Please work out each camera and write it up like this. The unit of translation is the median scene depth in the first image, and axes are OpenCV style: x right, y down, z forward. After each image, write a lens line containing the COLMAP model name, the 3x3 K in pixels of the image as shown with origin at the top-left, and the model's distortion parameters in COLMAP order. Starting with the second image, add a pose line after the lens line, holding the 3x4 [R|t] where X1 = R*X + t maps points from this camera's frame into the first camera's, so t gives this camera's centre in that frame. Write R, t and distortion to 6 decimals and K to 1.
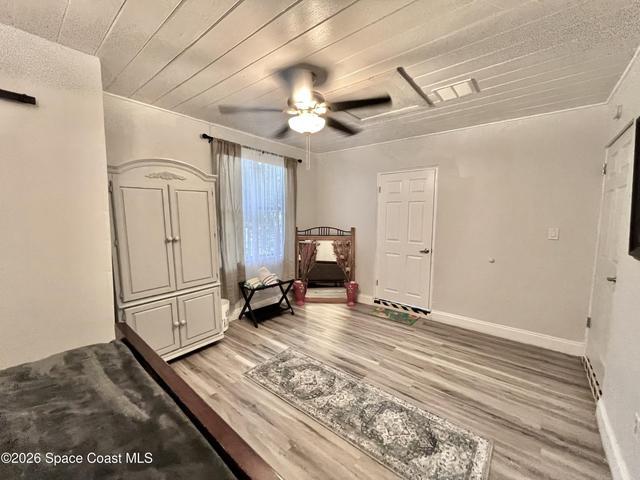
lens RADIAL K [[259.7, 0, 319.5], [0, 259.7, 240.0], [0, 0, 1]] dist [-0.007588, -0.000420]
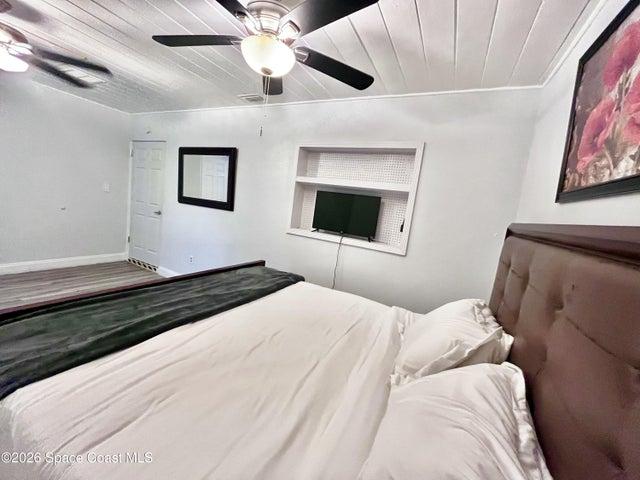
lens RADIAL K [[259.7, 0, 319.5], [0, 259.7, 240.0], [0, 0, 1]] dist [-0.007588, -0.000420]
pose [[-0.219539, -0.166181, 0.961346, -0.921083], [-0.031727, 0.986081, 0.163212, -0.004297], [-0.975088, 0.005330, -0.221756, 0.114029]]
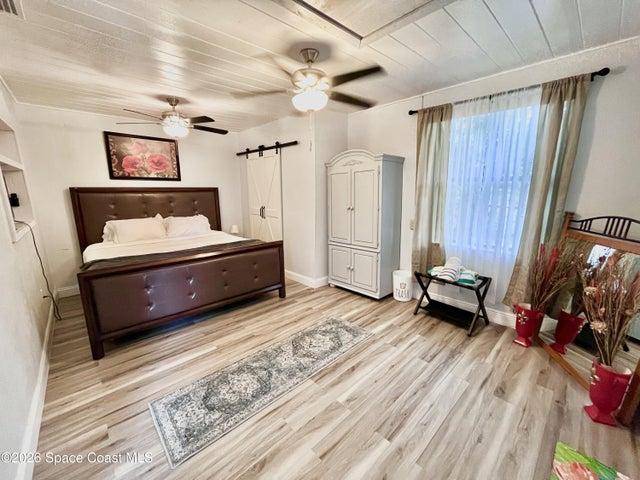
lens RADIAL K [[259.7, 0, 319.5], [0, 259.7, 240.0], [0, 0, 1]] dist [-0.007588, -0.000420]
pose [[-0.133091, 0.185216, -0.973644, 0.812069], [-0.085293, 0.976598, 0.197437, -0.090247], [0.987427, 0.109322, -0.114179, 0.937971]]
